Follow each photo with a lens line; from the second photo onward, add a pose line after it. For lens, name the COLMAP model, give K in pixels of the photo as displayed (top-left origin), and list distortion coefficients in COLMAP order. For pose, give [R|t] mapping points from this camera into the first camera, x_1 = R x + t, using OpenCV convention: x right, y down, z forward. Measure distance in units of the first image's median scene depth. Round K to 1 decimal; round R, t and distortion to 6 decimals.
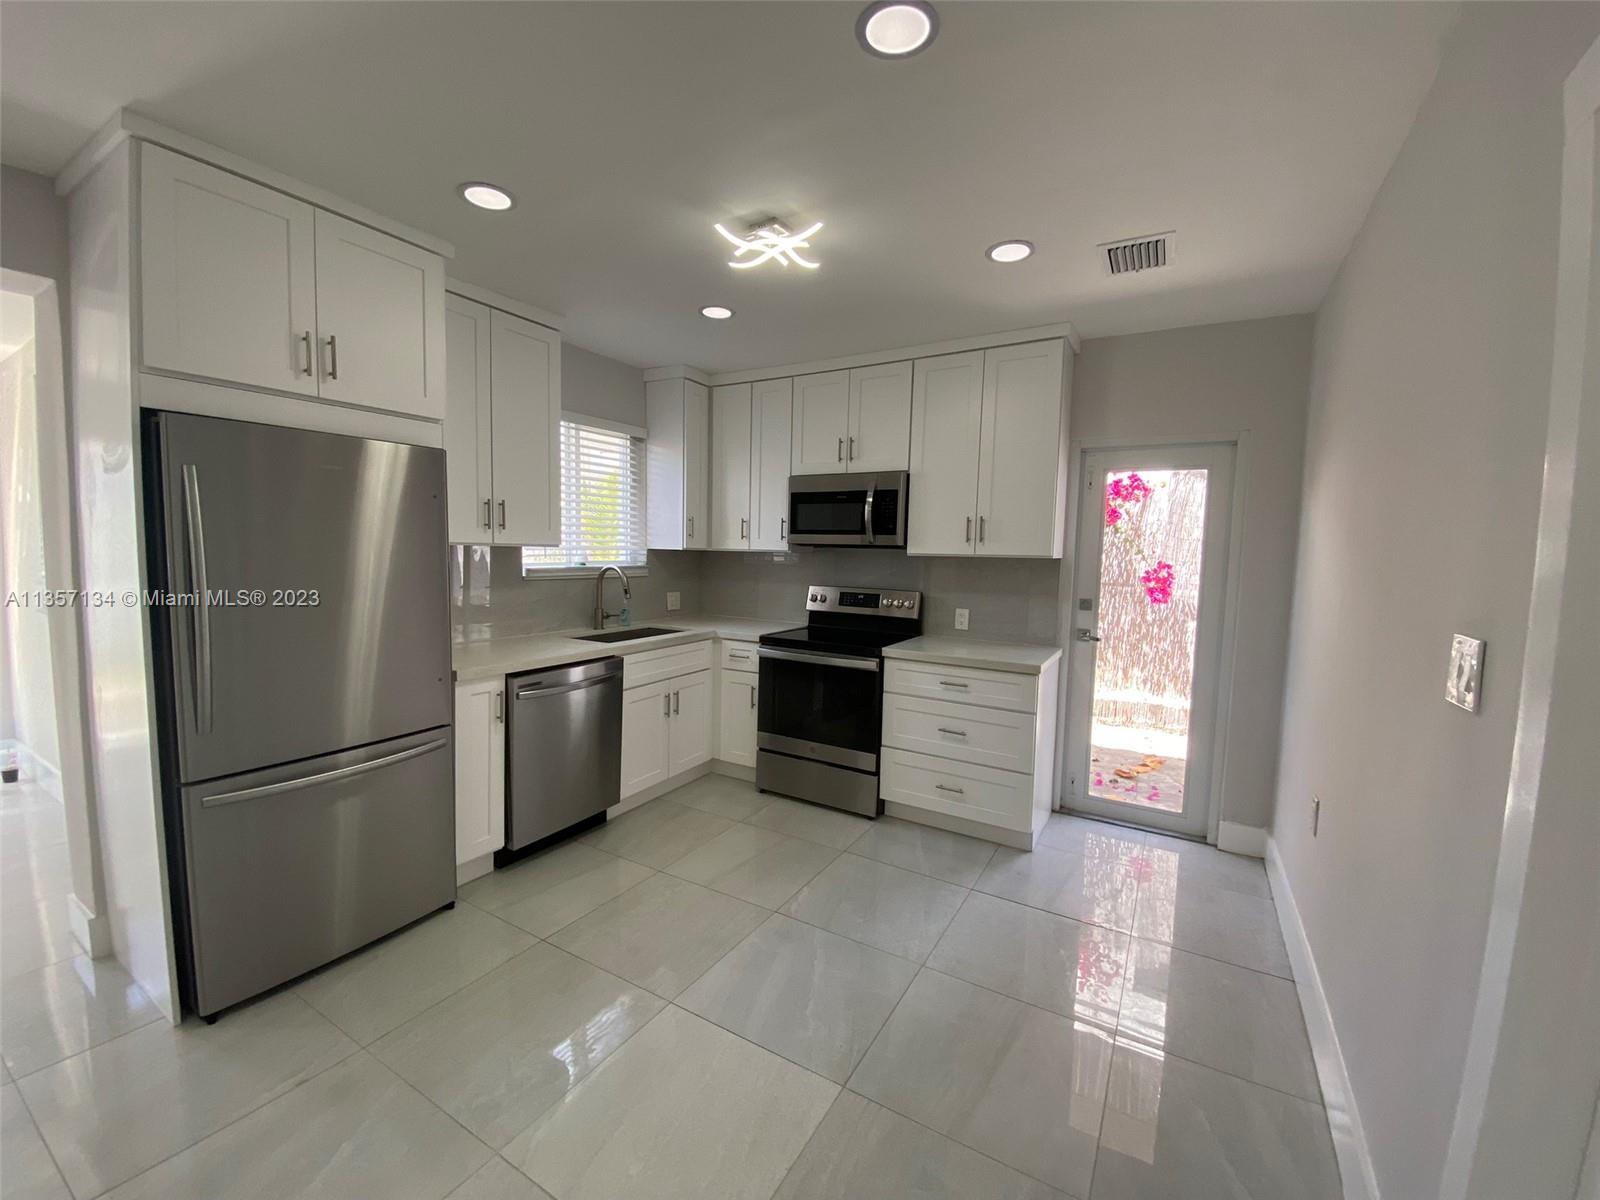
lens RADIAL K [[644.3, 0, 800.0], [0, 644.3, 600.0], [0, 0, 1]] dist [0.051197, -0.031528]
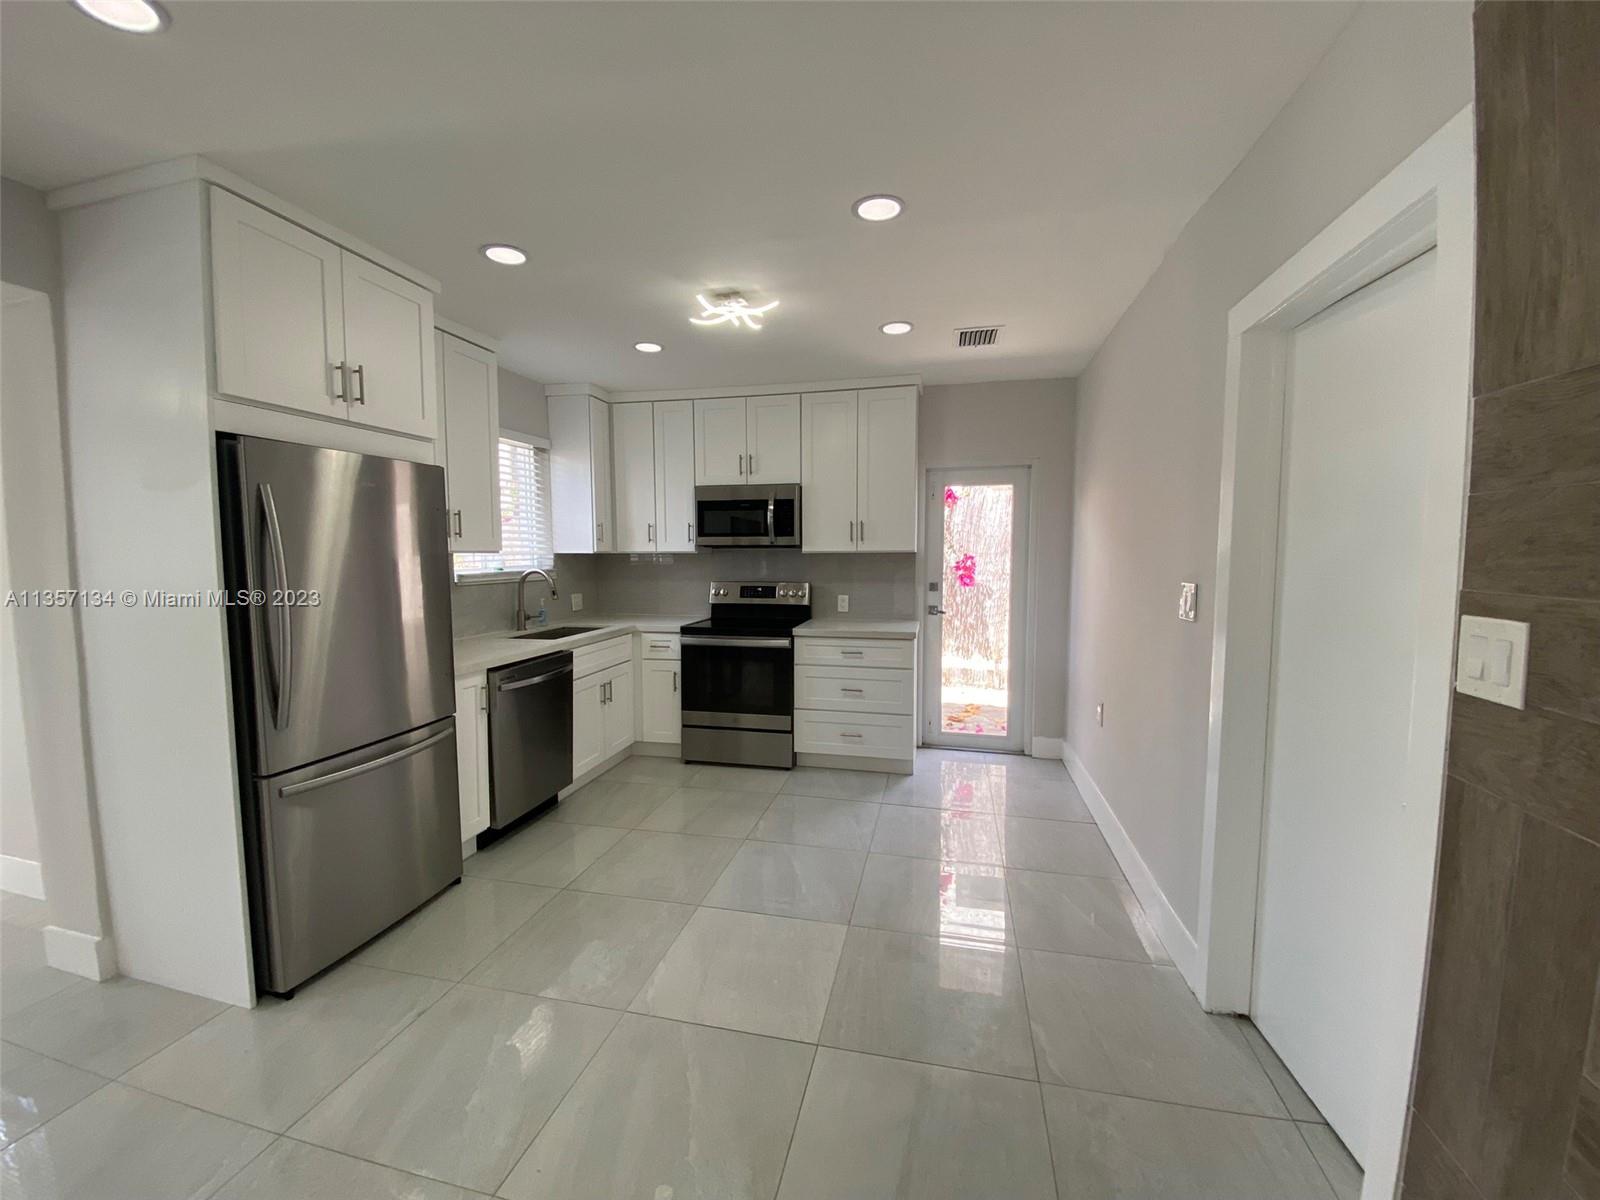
lens RADIAL K [[644.3, 0, 800.0], [0, 644.3, 600.0], [0, 0, 1]] dist [0.051197, -0.031528]
pose [[0.952196, -0.047571, 0.301761, -0.213217], [0.048006, 0.998829, 0.005981, 0.012454], [-0.301692, 0.008791, 0.953365, -0.161631]]
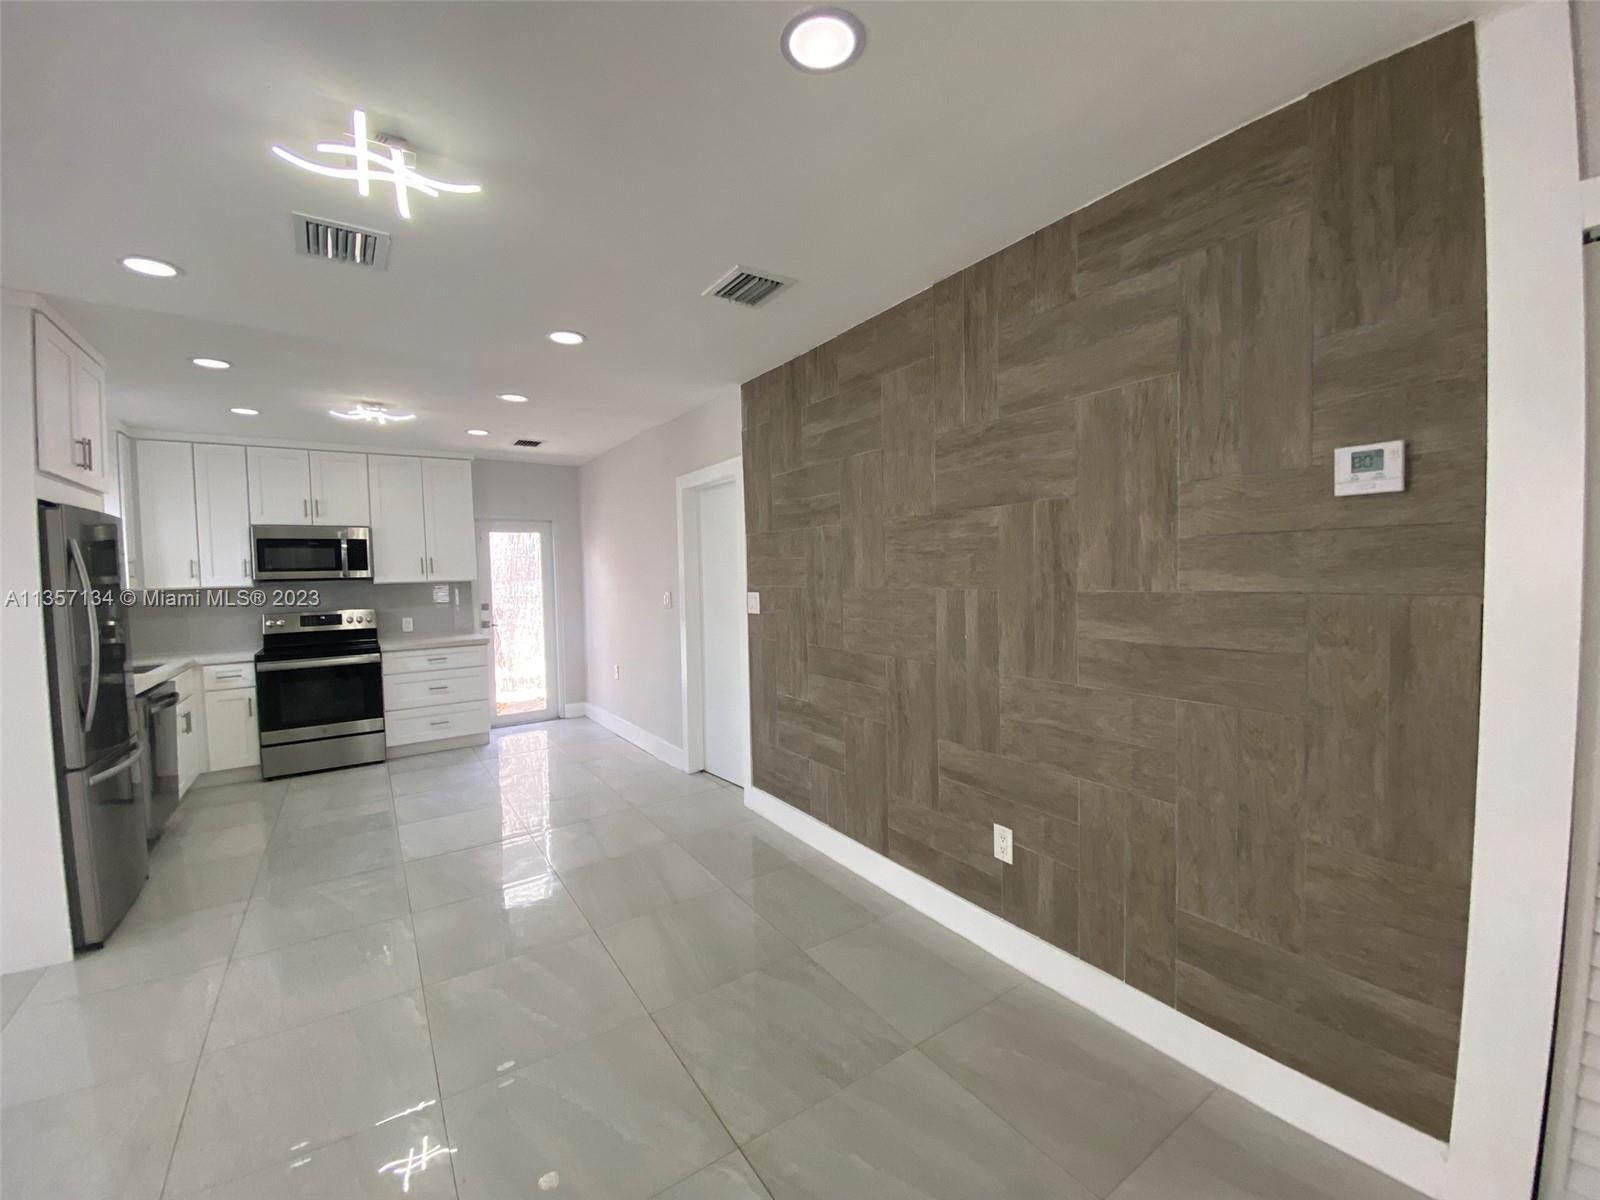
lens RADIAL K [[633.3, 0, 800.0], [0, 633.3, 600.0], [0, 0, 1]] dist [0.021026, -0.029478]
pose [[0.422290, -0.073122, 0.903507, -0.740787], [0.105302, 0.993950, 0.031224, 0.023987], [-0.900324, 0.081956, 0.427435, -0.485878]]
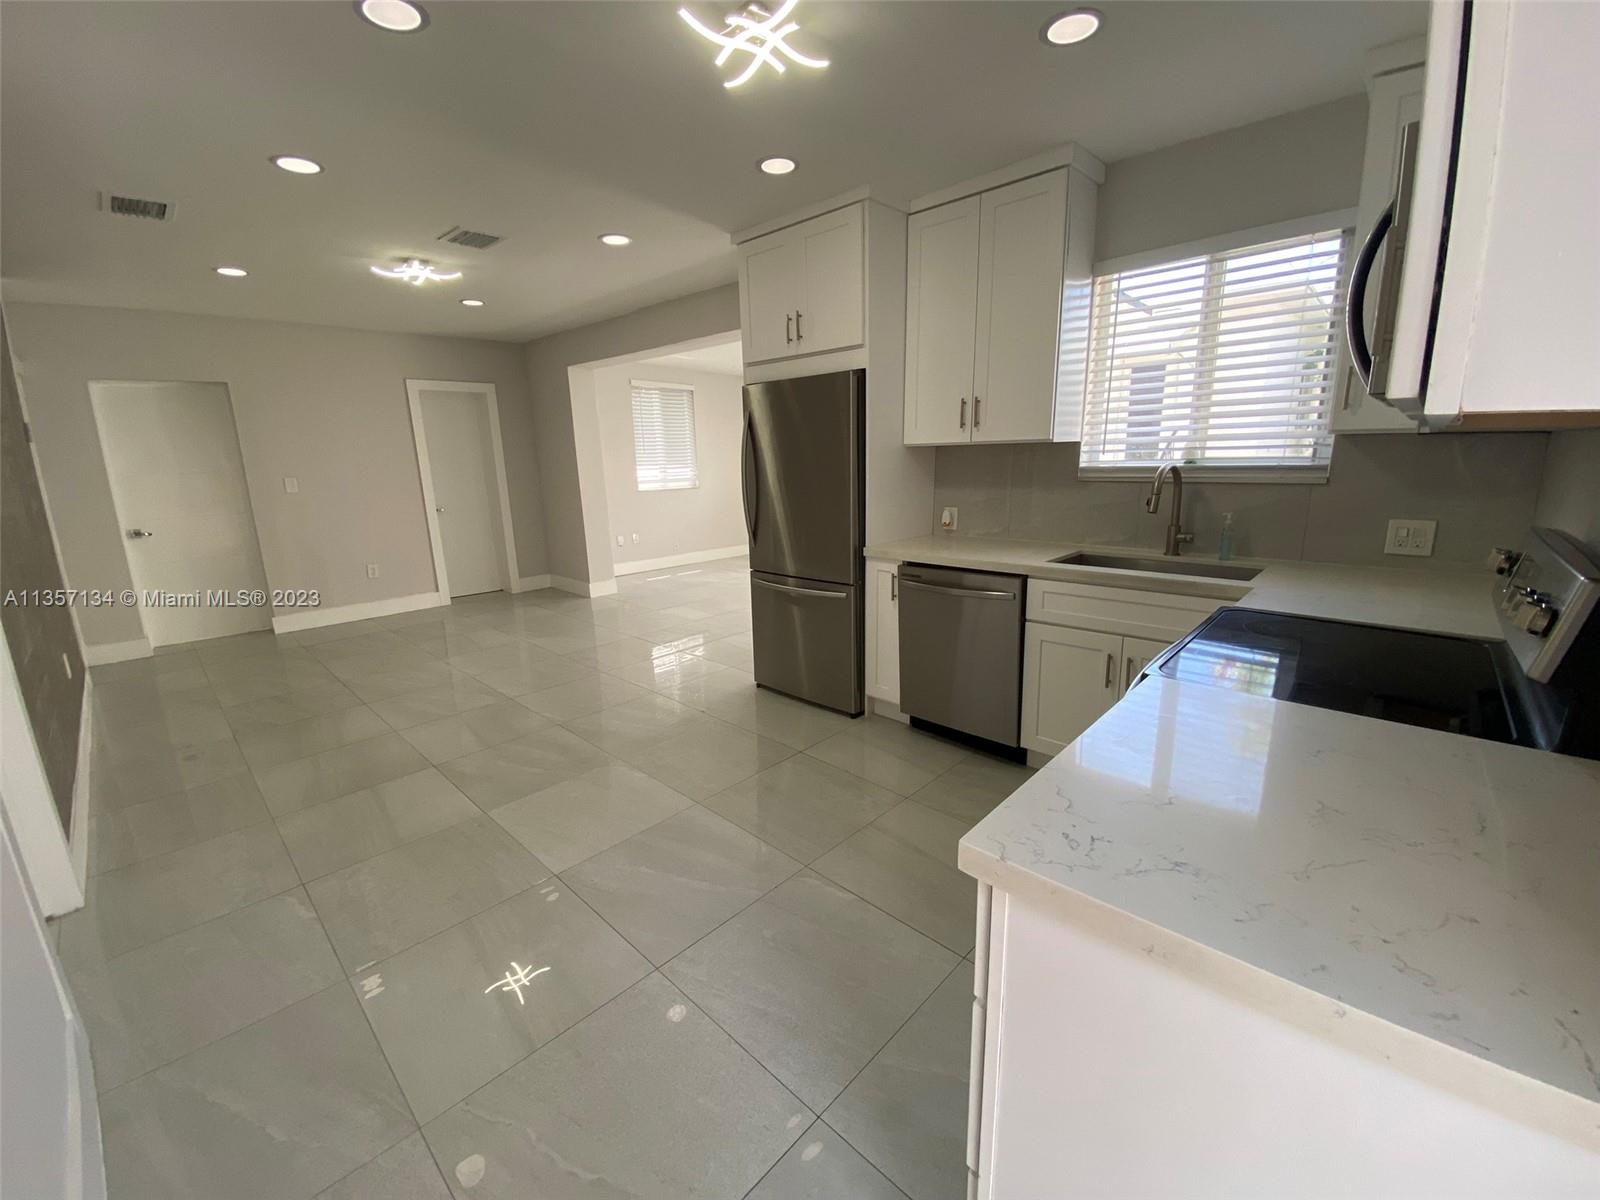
lens RADIAL K [[633.3, 0, 800.0], [0, 633.3, 600.0], [0, 0, 1]] dist [0.021026, -0.029478]
pose [[-0.209906, 0.190987, -0.958887, 0.476090], [-0.067098, 0.975610, 0.209006, -0.027449], [0.975416, 0.108211, -0.191972, 0.756186]]
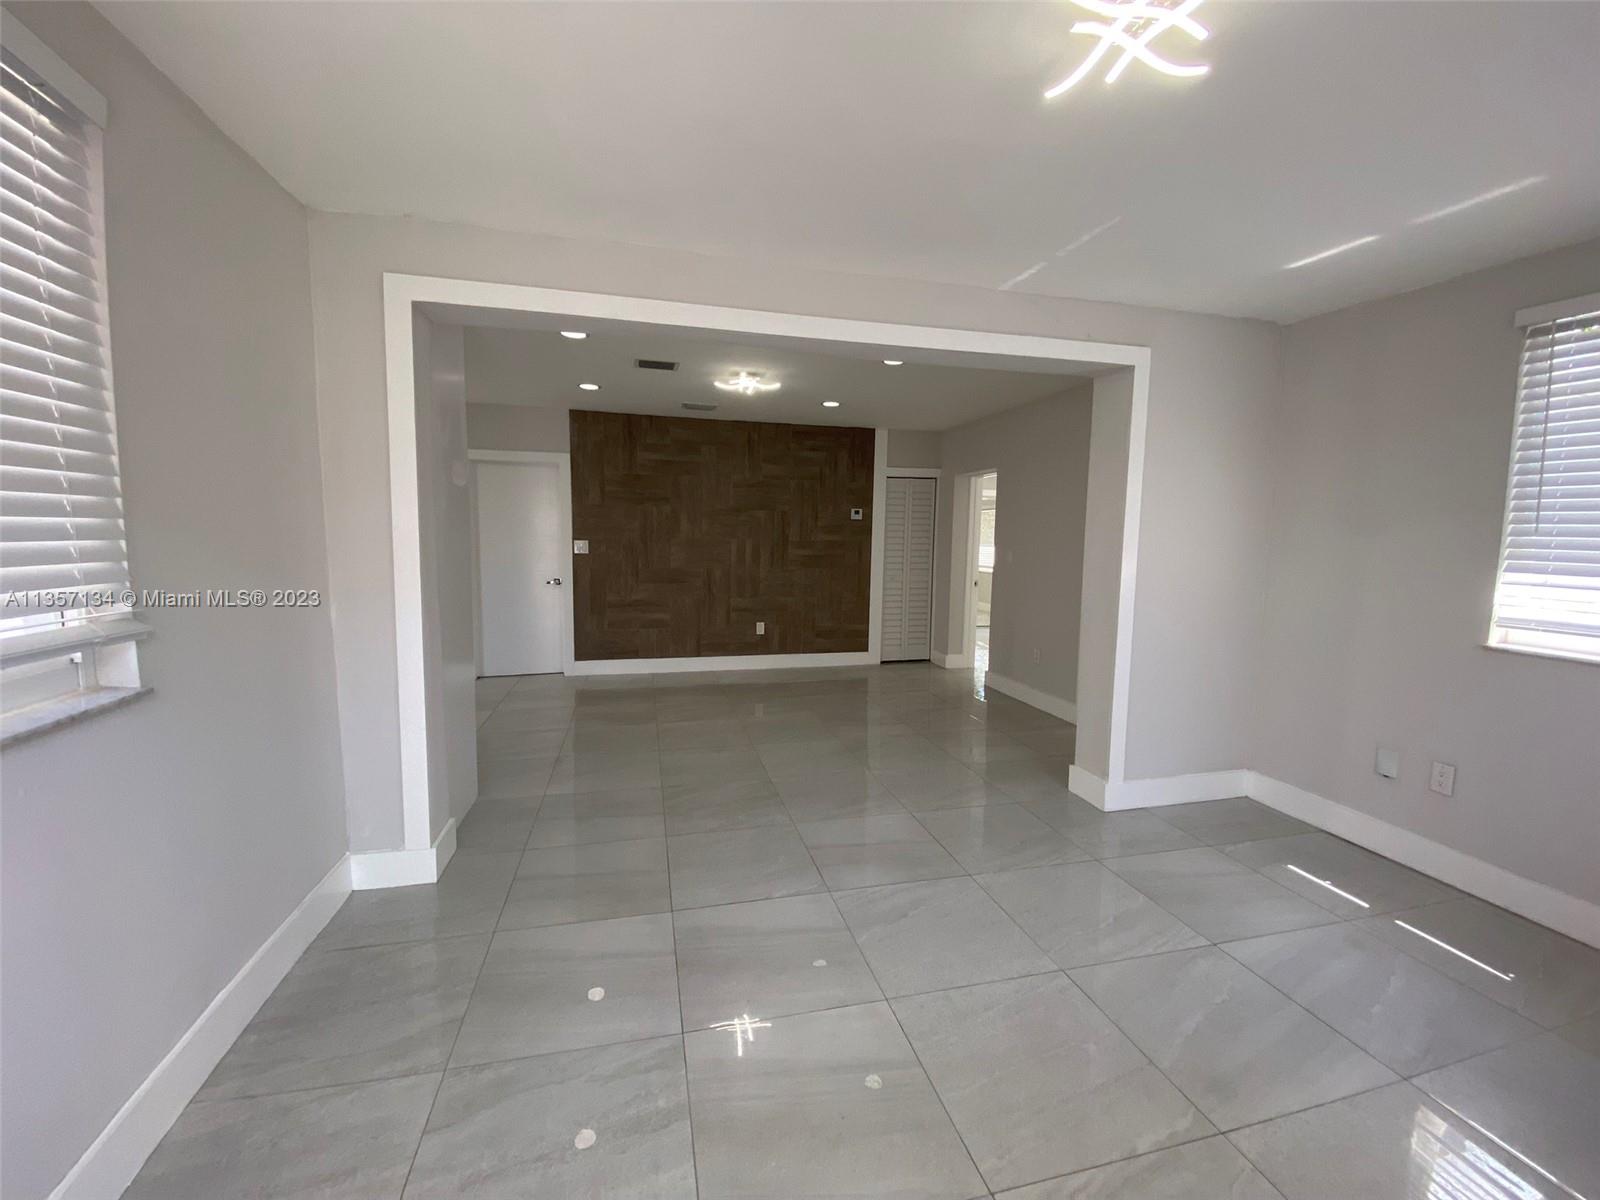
lens RADIAL K [[644.3, 0, 800.0], [0, 644.3, 600.0], [0, 0, 1]] dist [0.051197, -0.031528]
pose [[-0.707981, -0.108576, 0.697836, -1.447403], [0.024665, 0.983707, 0.178078, -0.097011], [-0.705801, 0.143288, -0.693767, 0.789843]]
